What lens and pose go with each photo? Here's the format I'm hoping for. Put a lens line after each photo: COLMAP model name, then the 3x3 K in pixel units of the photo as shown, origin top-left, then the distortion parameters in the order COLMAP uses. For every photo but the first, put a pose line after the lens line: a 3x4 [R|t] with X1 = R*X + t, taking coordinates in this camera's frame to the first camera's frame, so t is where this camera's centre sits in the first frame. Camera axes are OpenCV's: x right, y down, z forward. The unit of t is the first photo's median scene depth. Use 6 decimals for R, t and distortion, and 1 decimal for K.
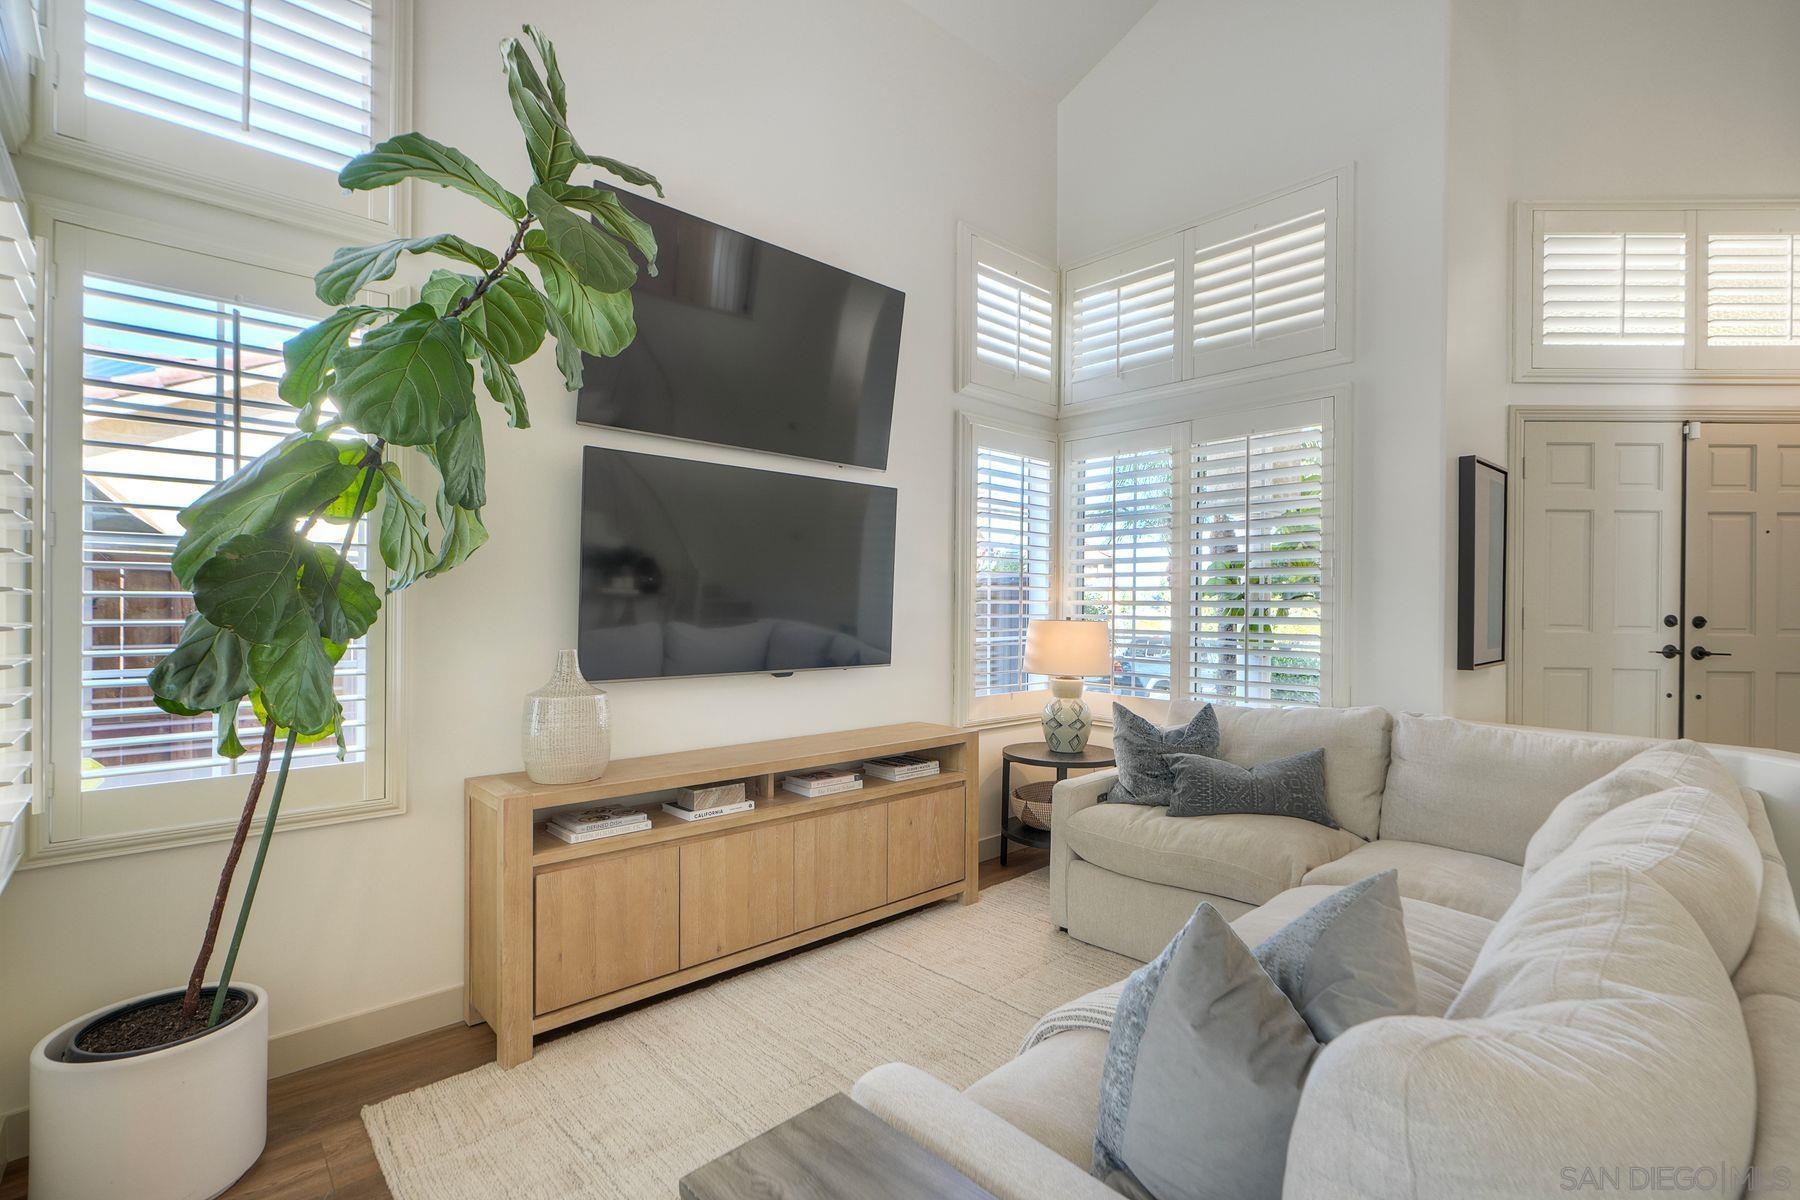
lens RADIAL K [[816.6, 0, 892.6], [0, 816.6, 601.9], [0, 0, 1]] dist [-0.005160, 0.001412]
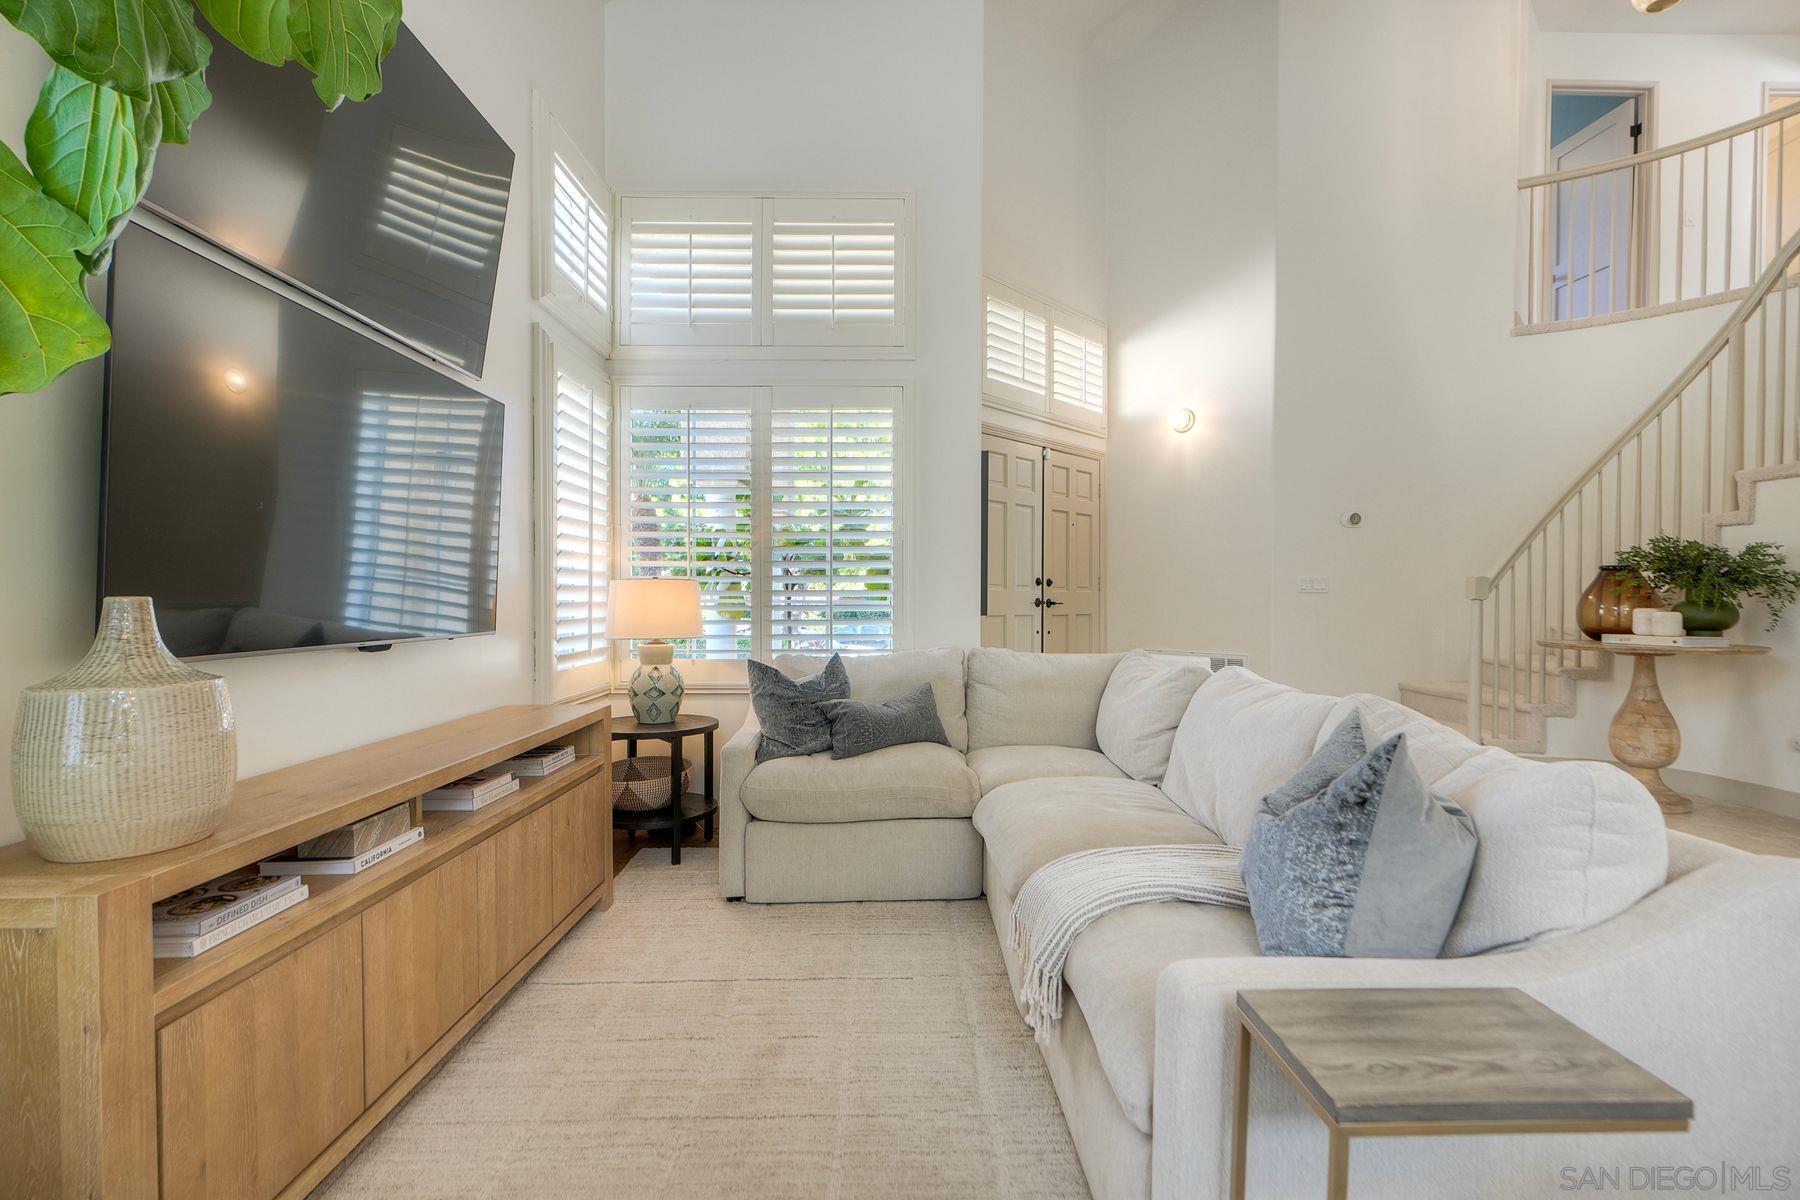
lens RADIAL K [[816.6, 0, 898.5], [0, 816.6, 602.7], [0, 0, 1]] dist [-0.005160, 0.001412]
pose [[0.671109, -0.013949, 0.741227, -0.339703], [0.003398, 0.999870, 0.015740, 0.040936], [-0.741351, -0.008045, 0.671070, 0.214320]]
